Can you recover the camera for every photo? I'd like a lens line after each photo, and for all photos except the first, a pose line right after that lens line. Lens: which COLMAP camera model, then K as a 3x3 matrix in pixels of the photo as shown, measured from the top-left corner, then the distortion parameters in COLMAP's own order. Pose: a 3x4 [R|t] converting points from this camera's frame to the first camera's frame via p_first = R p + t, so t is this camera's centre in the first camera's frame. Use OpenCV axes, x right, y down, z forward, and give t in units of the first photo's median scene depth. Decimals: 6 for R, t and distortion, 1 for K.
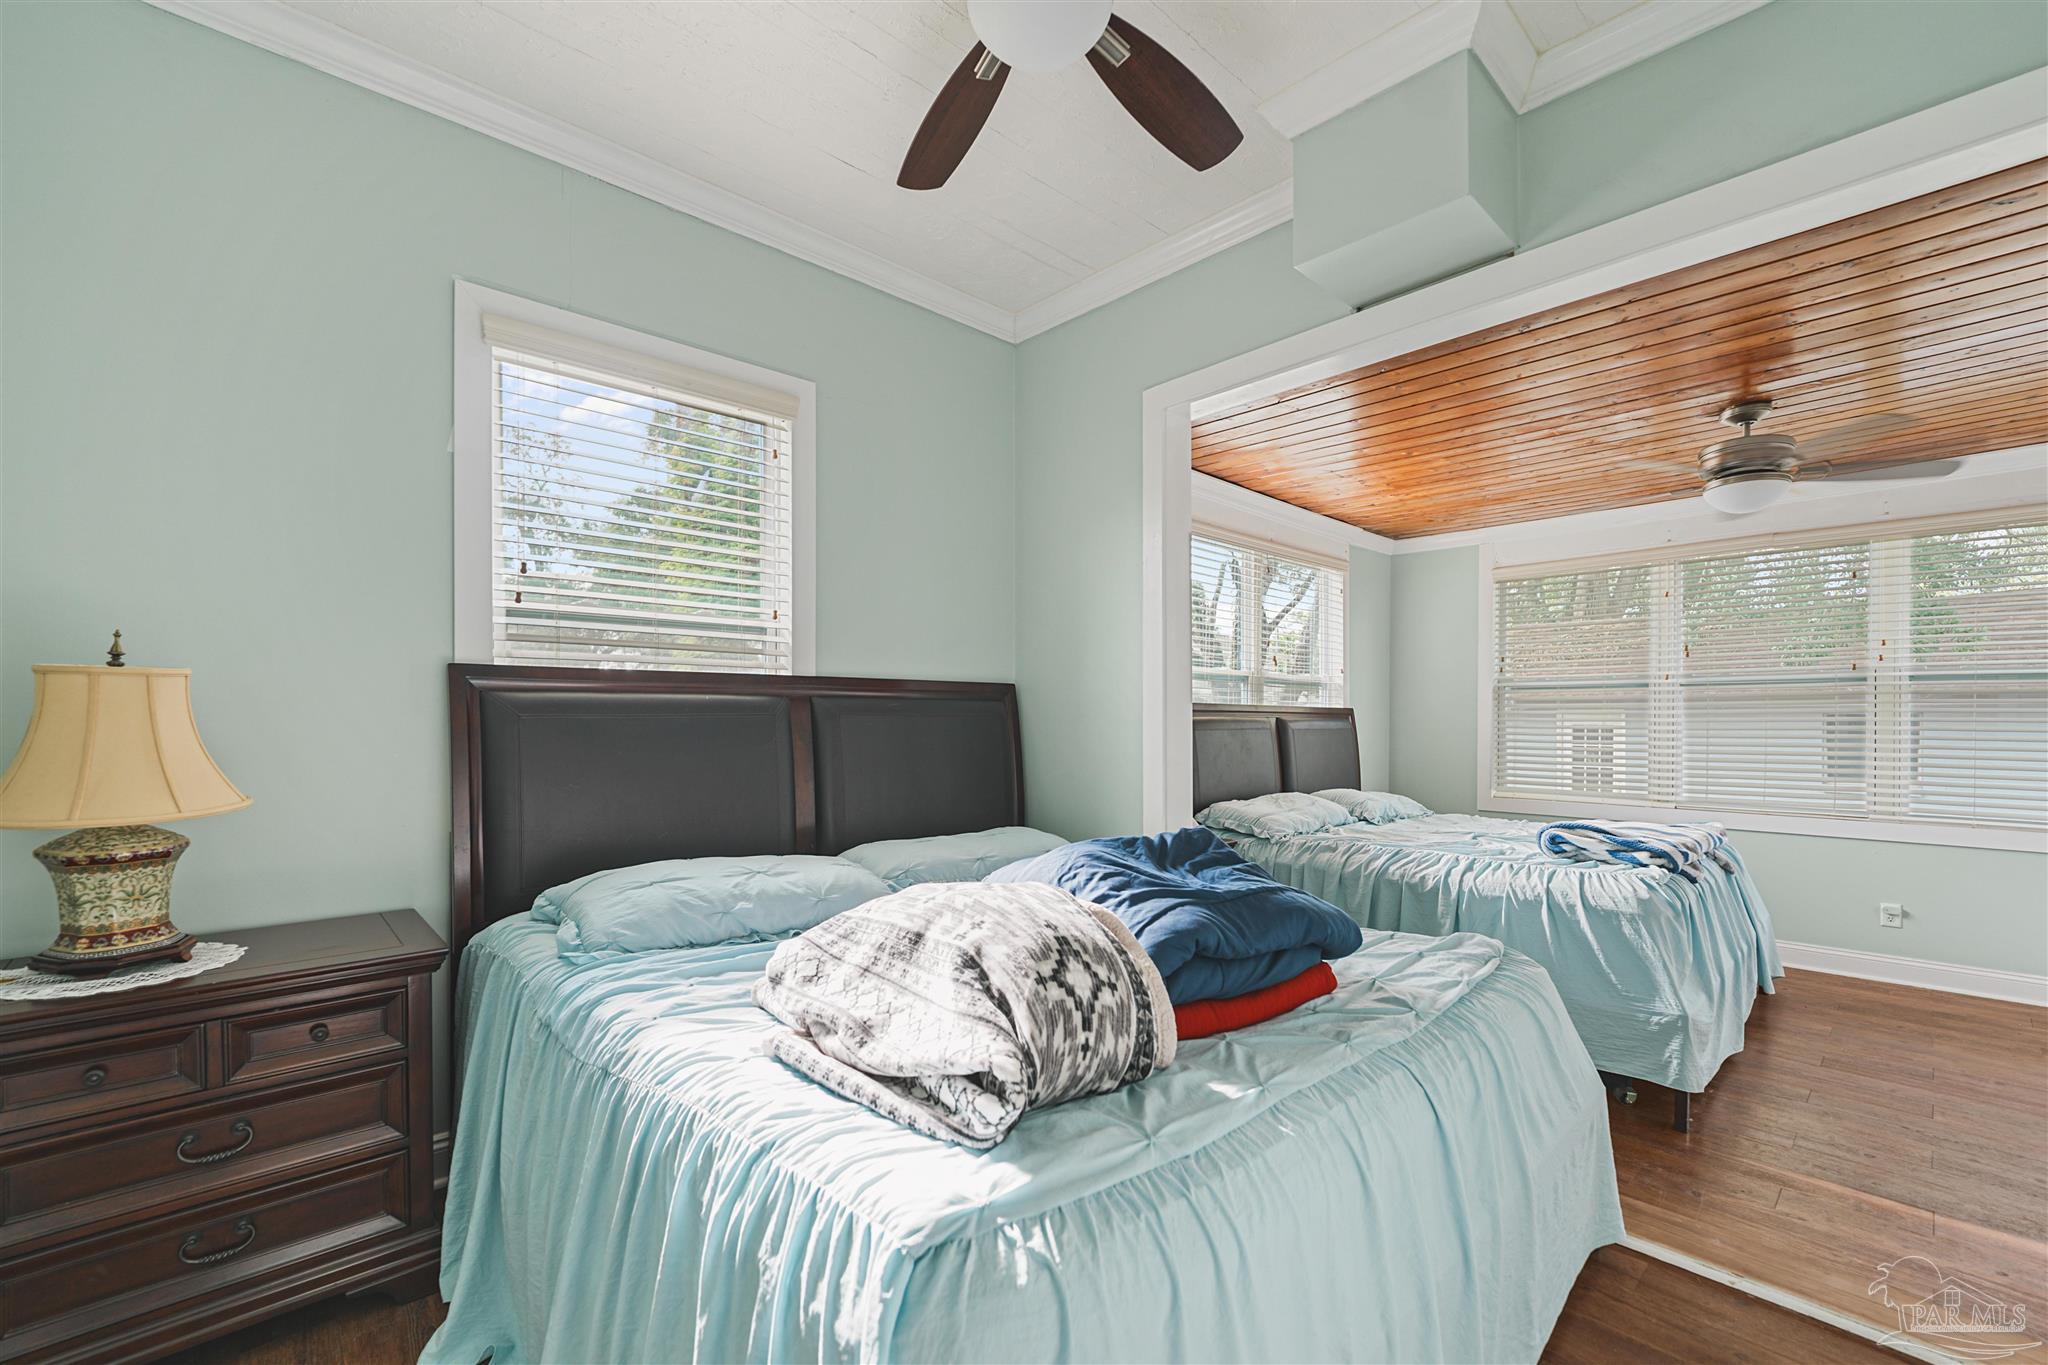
lens RADIAL K [[838.7, 0, 1024.9], [0, 838.7, 719.1], [0, 0, 1]] dist [-0.011076, -0.000721]
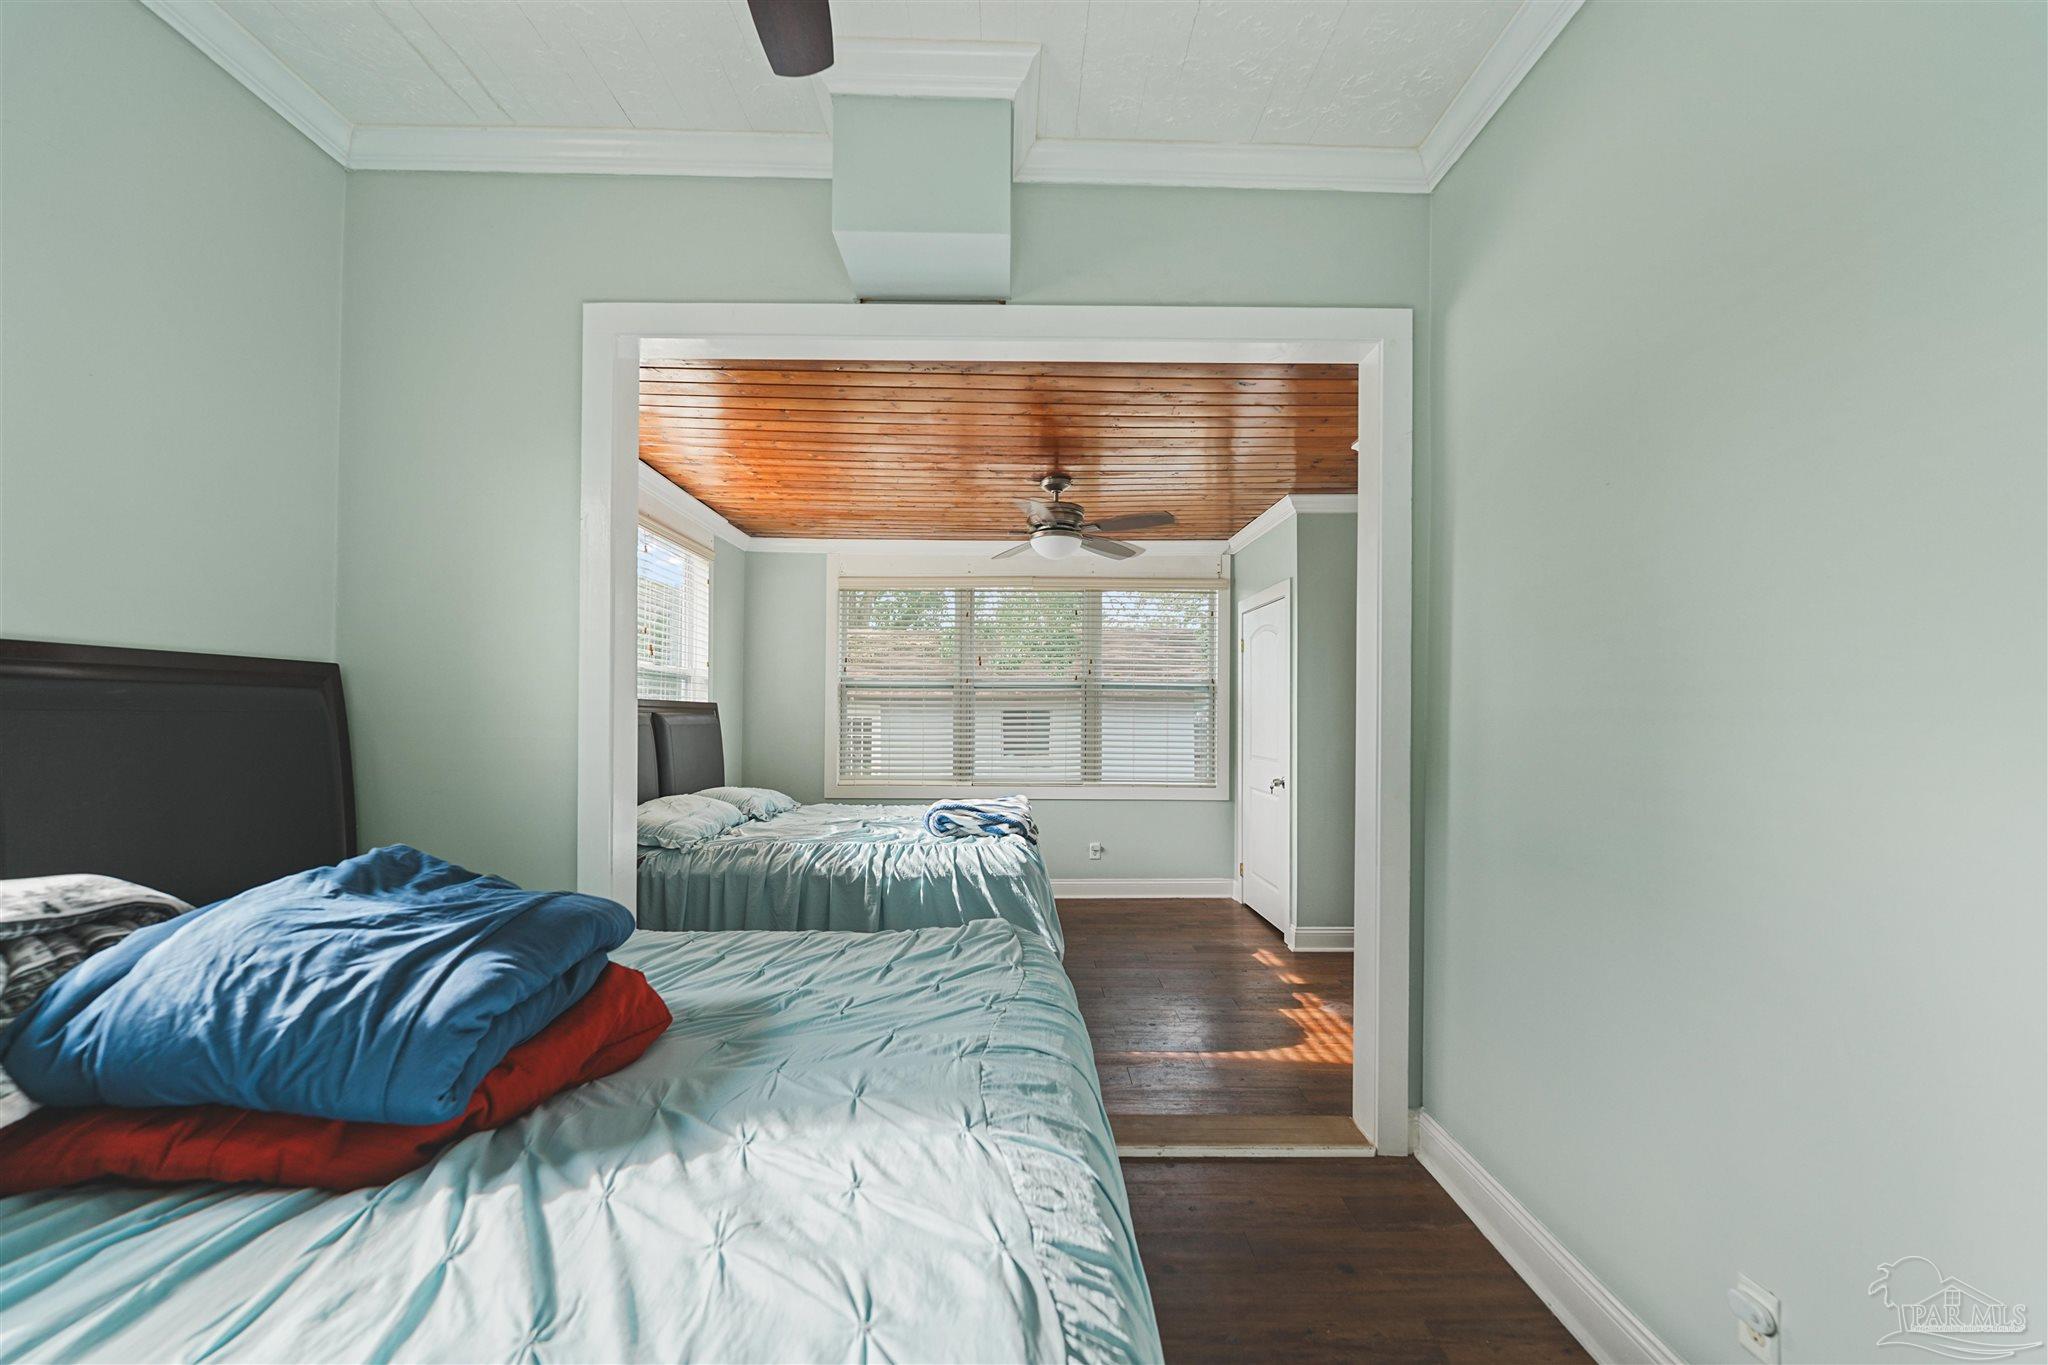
lens RADIAL K [[831.8, 0, 1026.2], [0, 831.8, 698.1], [0, 0, 1]] dist [0.002042, -0.010546]
pose [[0.673189, 0.015136, 0.739316, -0.133832], [-0.002318, 0.999829, -0.018359, -0.002872], [-0.739467, 0.010645, 0.673109, 0.141771]]
